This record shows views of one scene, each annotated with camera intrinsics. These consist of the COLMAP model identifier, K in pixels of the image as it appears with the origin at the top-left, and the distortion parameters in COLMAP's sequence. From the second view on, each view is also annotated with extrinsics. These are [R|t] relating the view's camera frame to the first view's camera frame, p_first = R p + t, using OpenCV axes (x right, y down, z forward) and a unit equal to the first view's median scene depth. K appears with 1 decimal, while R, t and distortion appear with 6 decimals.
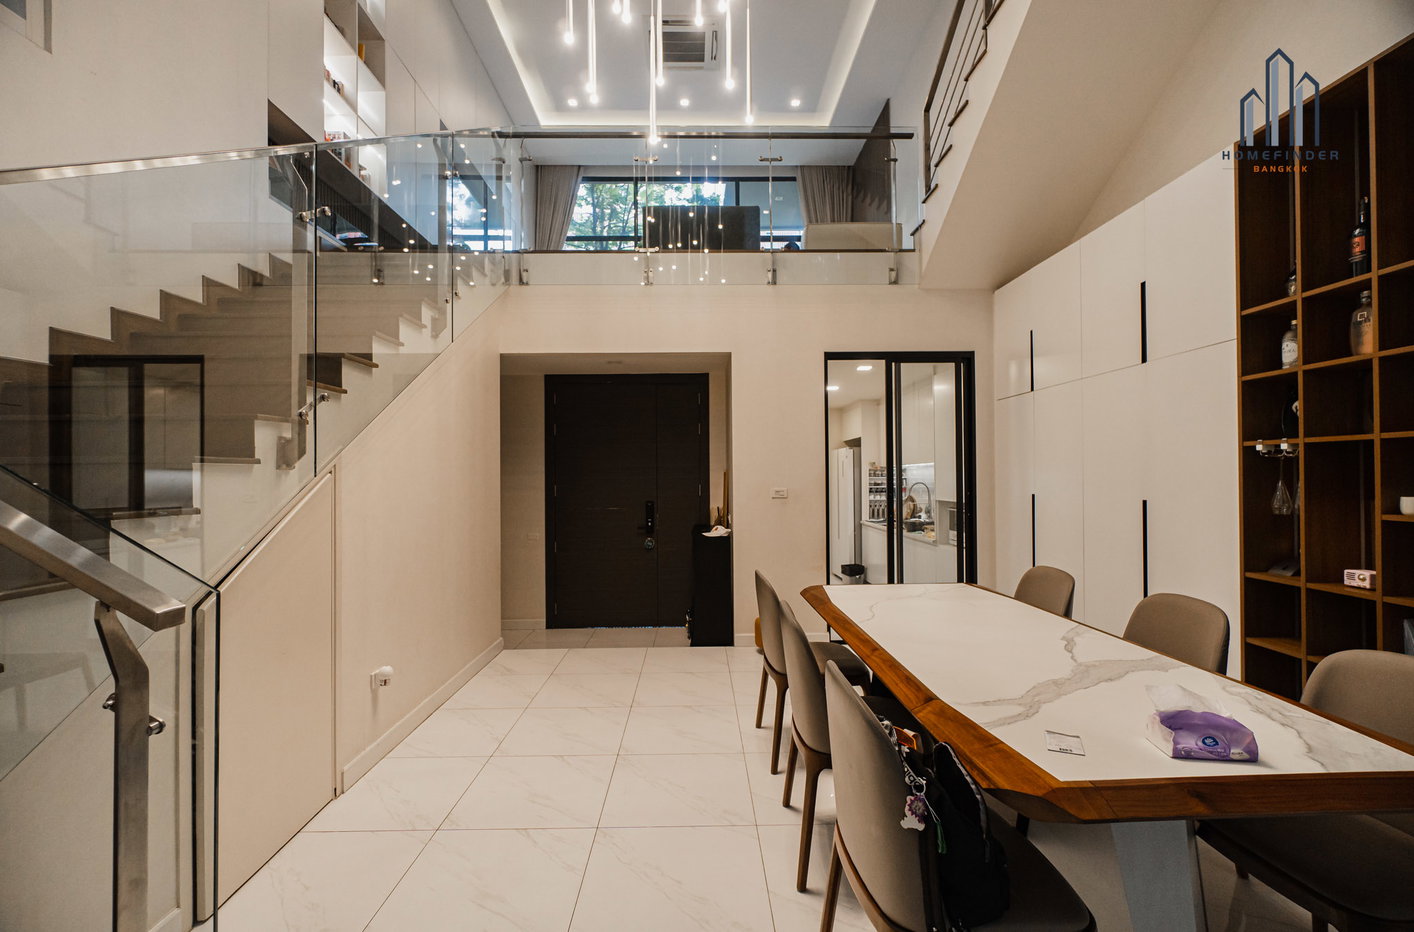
lens RADIAL K [[612.7, 0, 706.0], [0, 612.7, 470.6], [0, 0, 1]] dist [-0.006251, -0.000287]
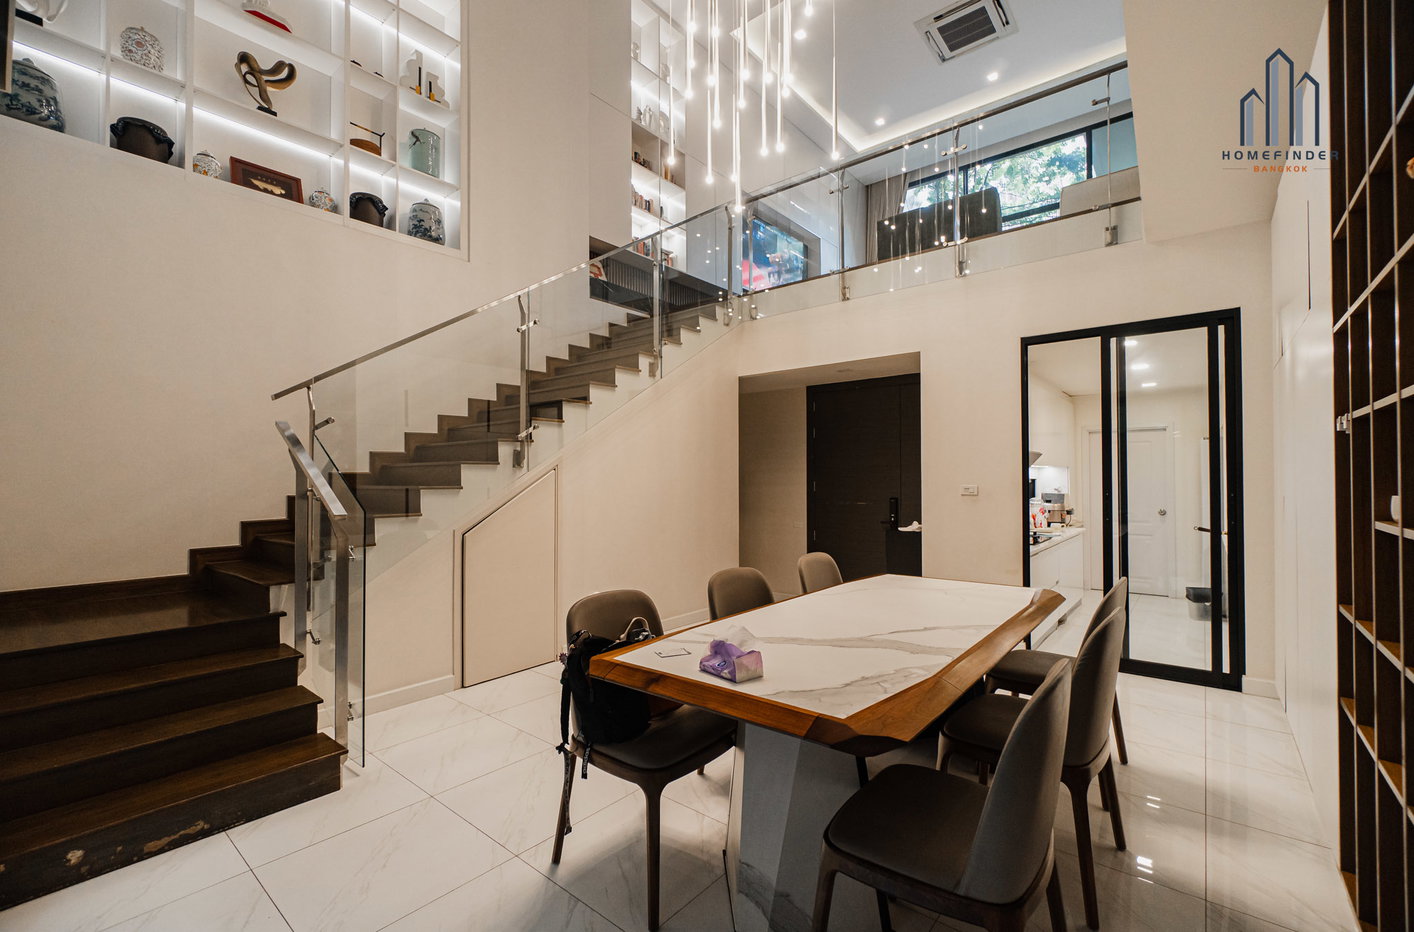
lens RADIAL K [[612.7, 0, 699.2], [0, 612.7, 471.7], [0, 0, 1]] dist [-0.006251, -0.000287]
pose [[0.752503, -0.003274, -0.658581, 0.431795], [0.004718, 0.999989, 0.000420, 0.005357], [0.658572, -0.003423, 0.752510, -0.011899]]
